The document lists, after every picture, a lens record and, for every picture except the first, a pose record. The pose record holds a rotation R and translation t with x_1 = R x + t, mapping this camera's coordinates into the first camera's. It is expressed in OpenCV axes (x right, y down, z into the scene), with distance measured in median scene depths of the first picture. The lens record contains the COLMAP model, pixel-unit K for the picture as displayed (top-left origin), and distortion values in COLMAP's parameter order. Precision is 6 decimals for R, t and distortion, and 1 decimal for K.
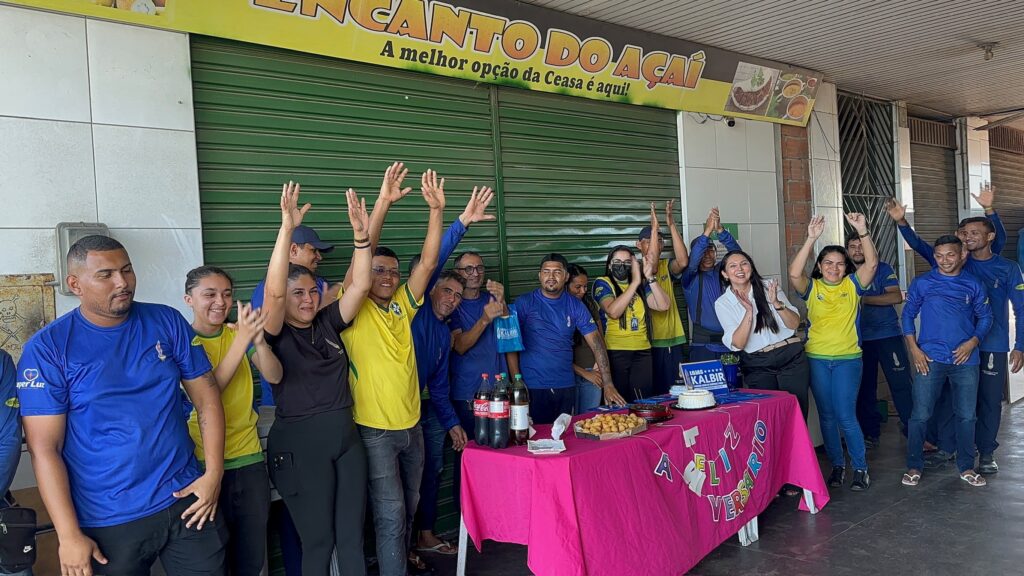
lens RADIAL K [[836.9, 0, 486.8], [0, 836.9, 309.1], [0, 0, 1]] dist [0.084312, -0.138727]
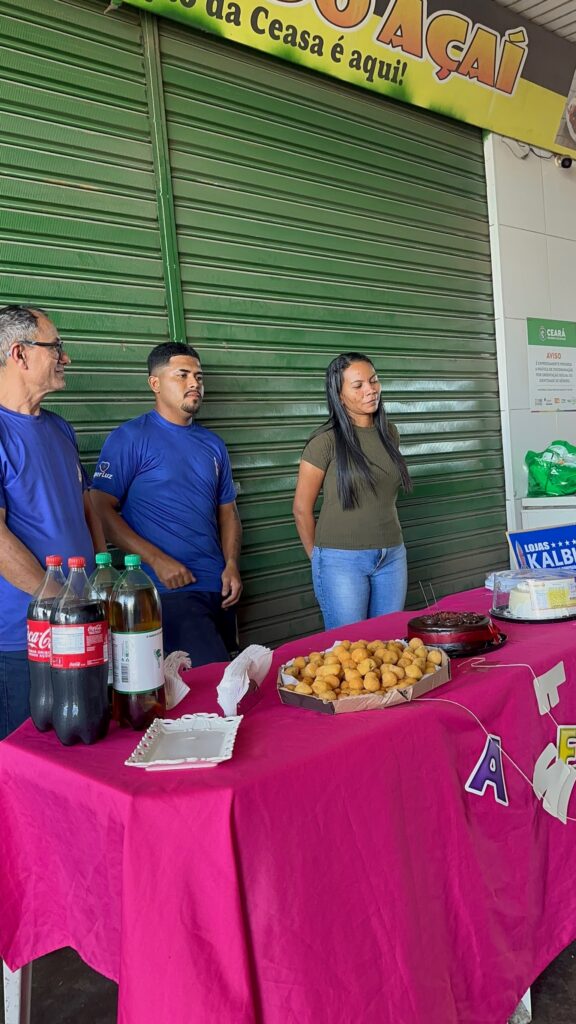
lens RADIAL K [[836.9, 0, 290.5], [0, 836.9, 528.0], [0, 0, 1]] dist [0.084312, -0.138727]
pose [[0.999635, -0.021786, 0.015958, 0.079409], [0.021211, 0.999150, 0.035335, 0.038471], [-0.016714, -0.034983, 0.999248, 0.438138]]
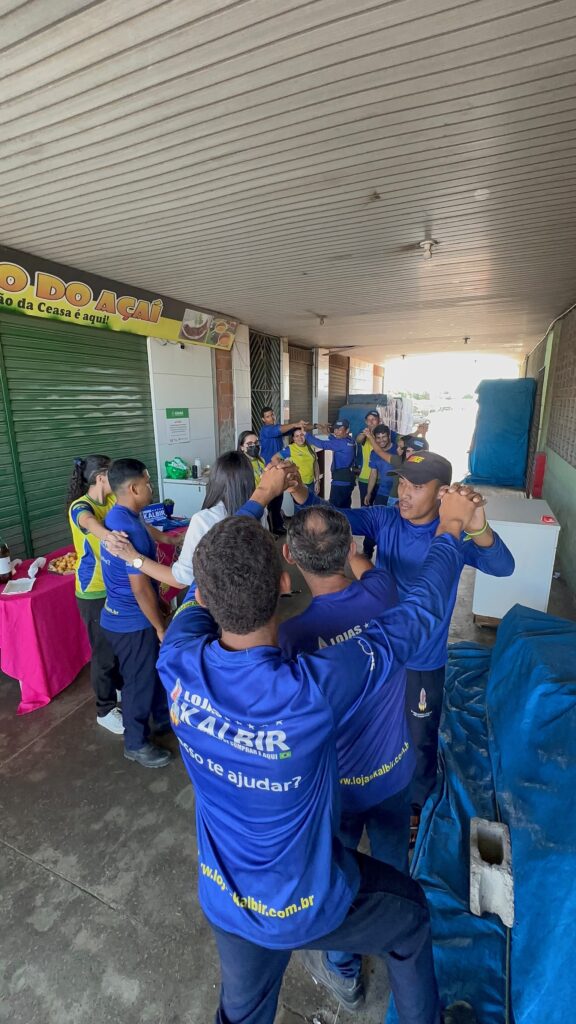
lens RADIAL K [[444.4, 0, 284.0], [0, 444.4, 519.2], [0, 0, 1]] dist [-0.009717, 0.002353]
pose [[0.915092, -0.046752, 0.400526, 0.134519], [-0.039382, 0.978147, 0.204153, -0.093887], [-0.401317, -0.202592, 0.893253, 0.092550]]
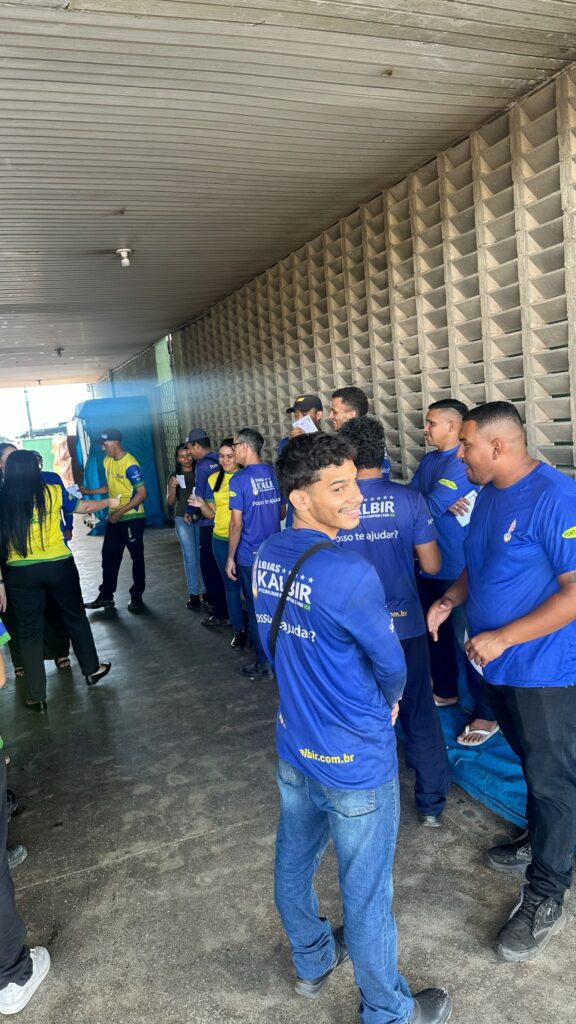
lens RADIAL K [[714.3, 0, 293.4], [0, 714.3, 514.7], [0, 0, 1]] dist [0.053430, -0.075732]
pose [[0.349961, -0.098976, 0.931521, -0.345847], [0.111368, 0.991746, 0.063535, -0.017989], [-0.930121, 0.081506, 0.358095, 0.094761]]
